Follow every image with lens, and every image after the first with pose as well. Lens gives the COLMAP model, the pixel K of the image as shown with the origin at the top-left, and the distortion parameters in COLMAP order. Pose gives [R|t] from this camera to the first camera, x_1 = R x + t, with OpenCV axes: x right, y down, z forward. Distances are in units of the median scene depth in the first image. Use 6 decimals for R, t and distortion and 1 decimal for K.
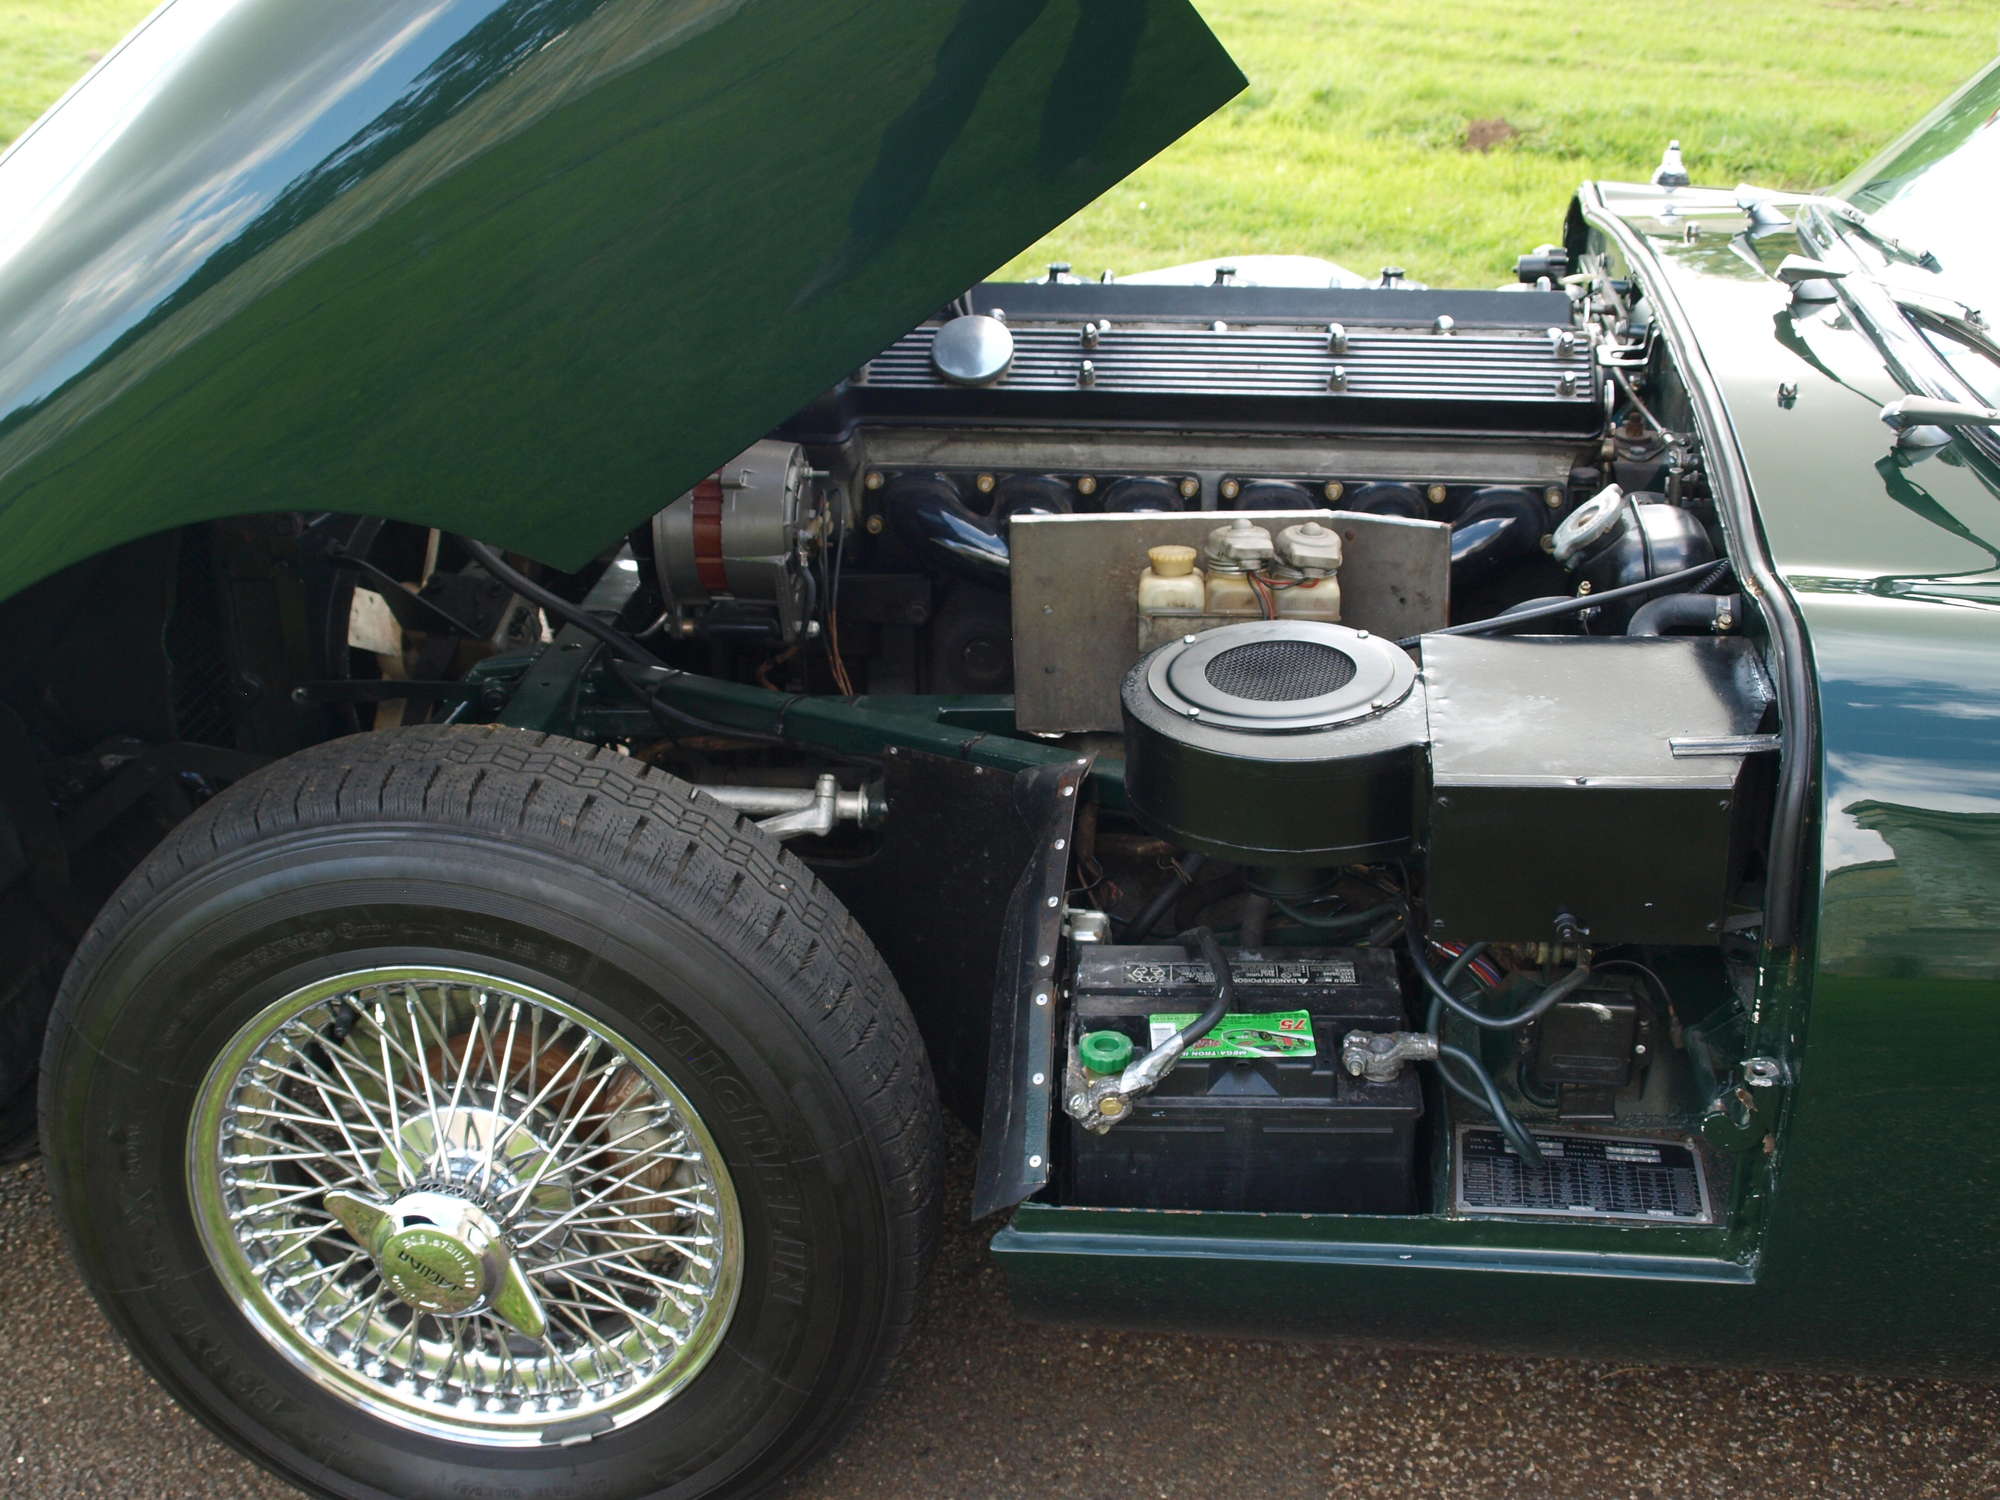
lens RADIAL K [[2499.7, 0, 1000.0], [0, 2499.7, 750.0], [0, 0, 1]] dist [0.195136, -0.001653]
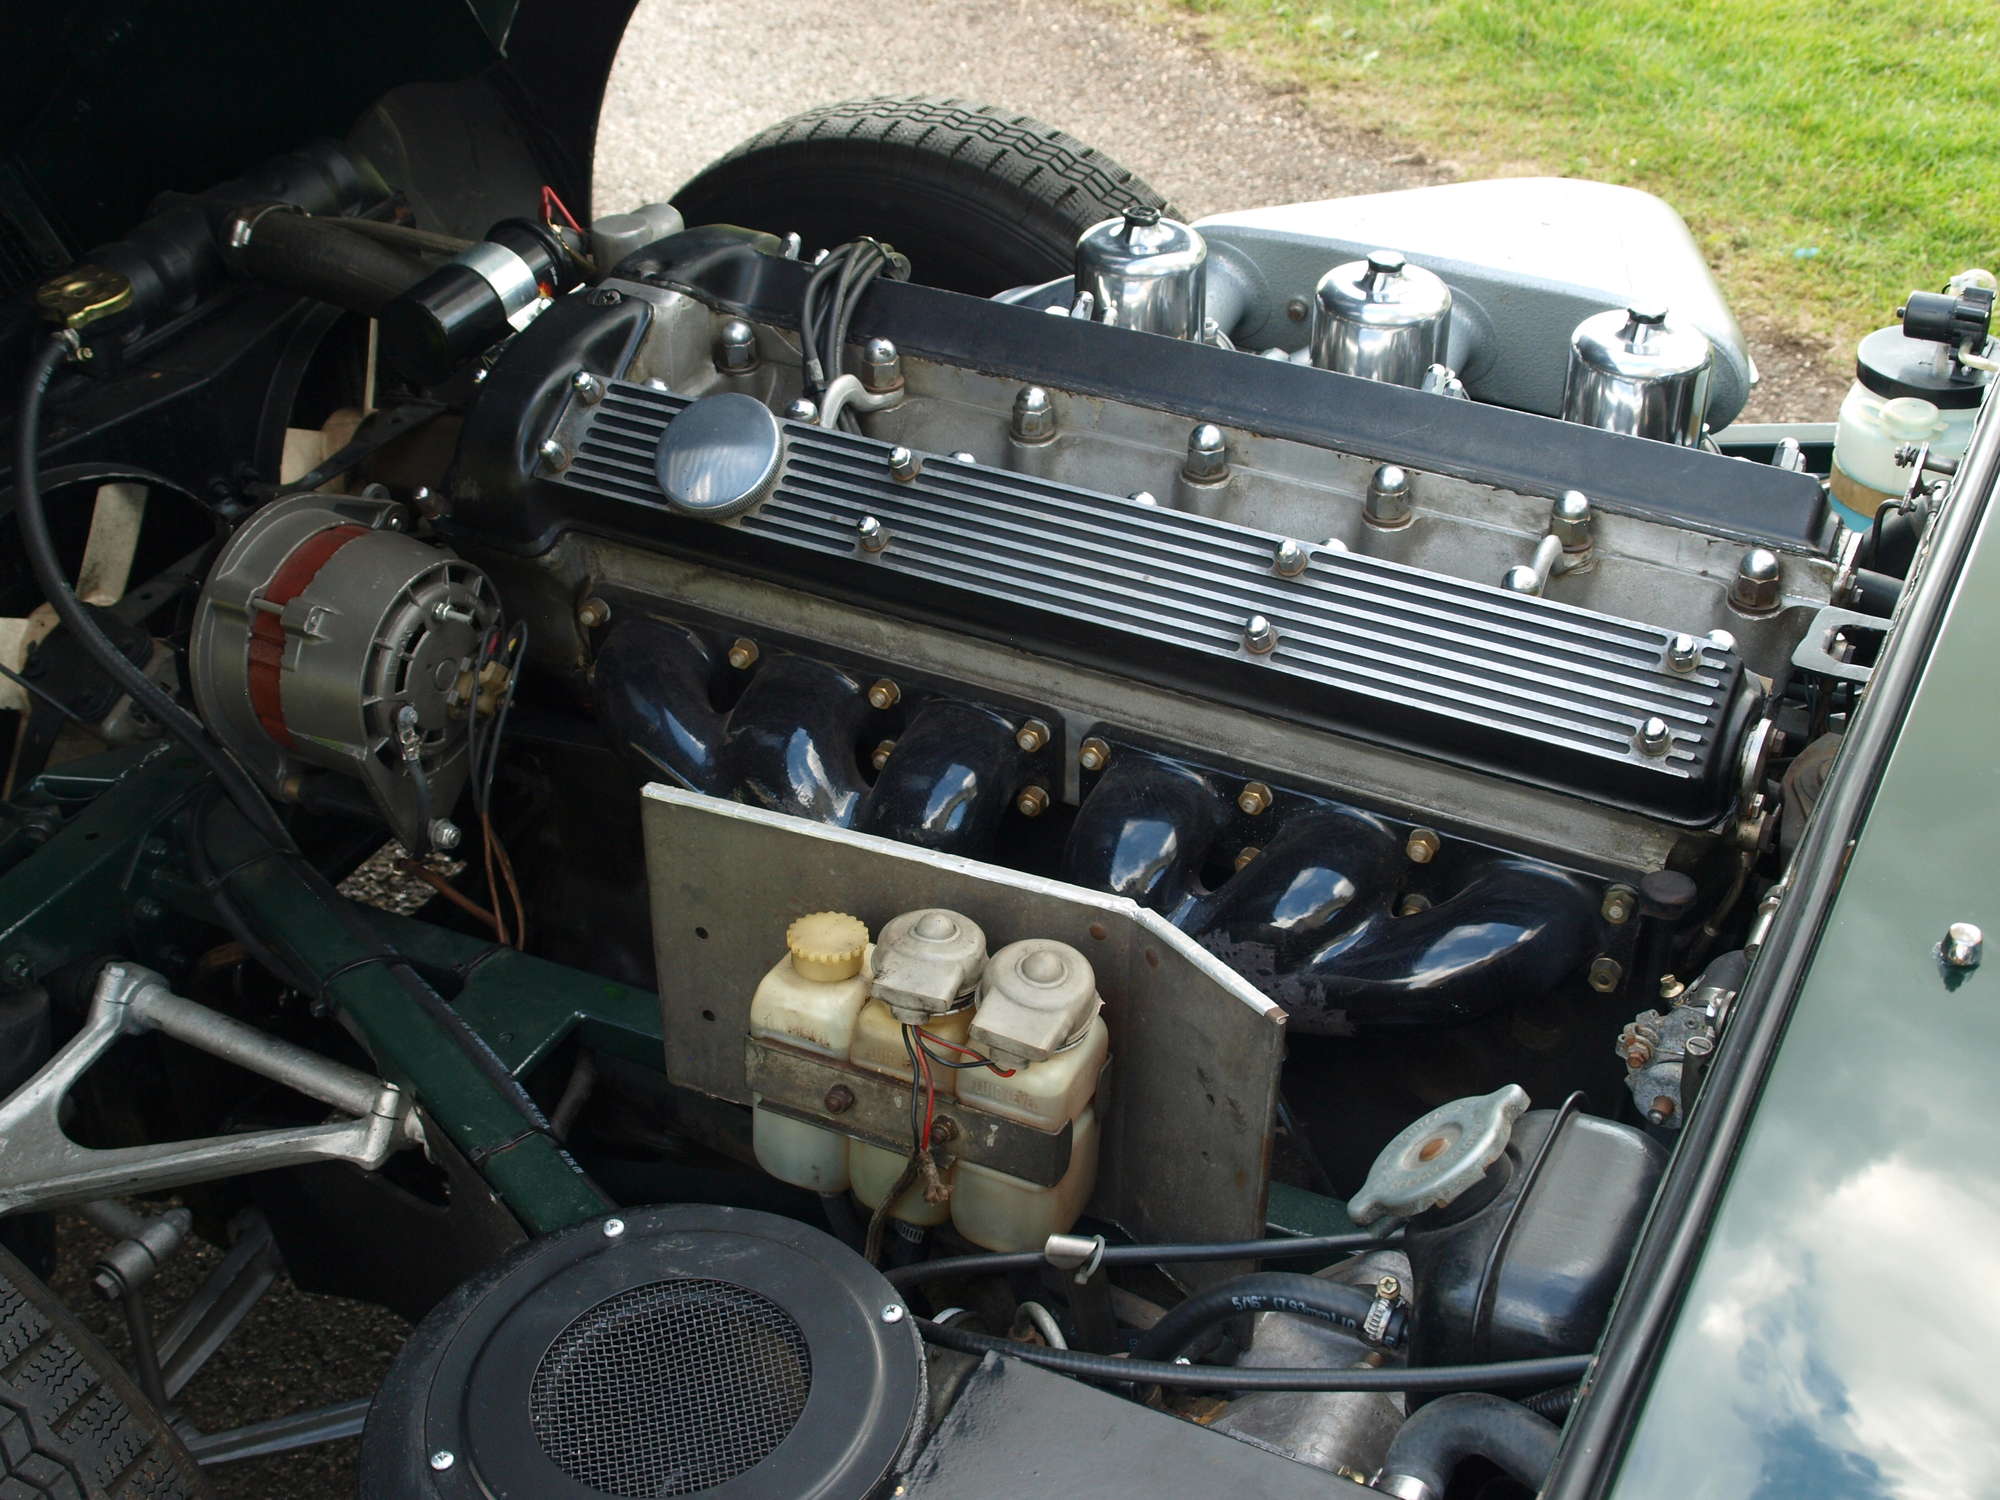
lens RADIAL K [[2499.7, 0, 1000.0], [0, 2499.7, 750.0], [0, 0, 1]] dist [0.195136, -0.001653]
pose [[0.923866, 0.213155, -0.317863, 0.264721], [-0.134175, 0.958224, 0.252594, -0.256343], [0.358426, -0.190714, 0.913870, 0.451925]]
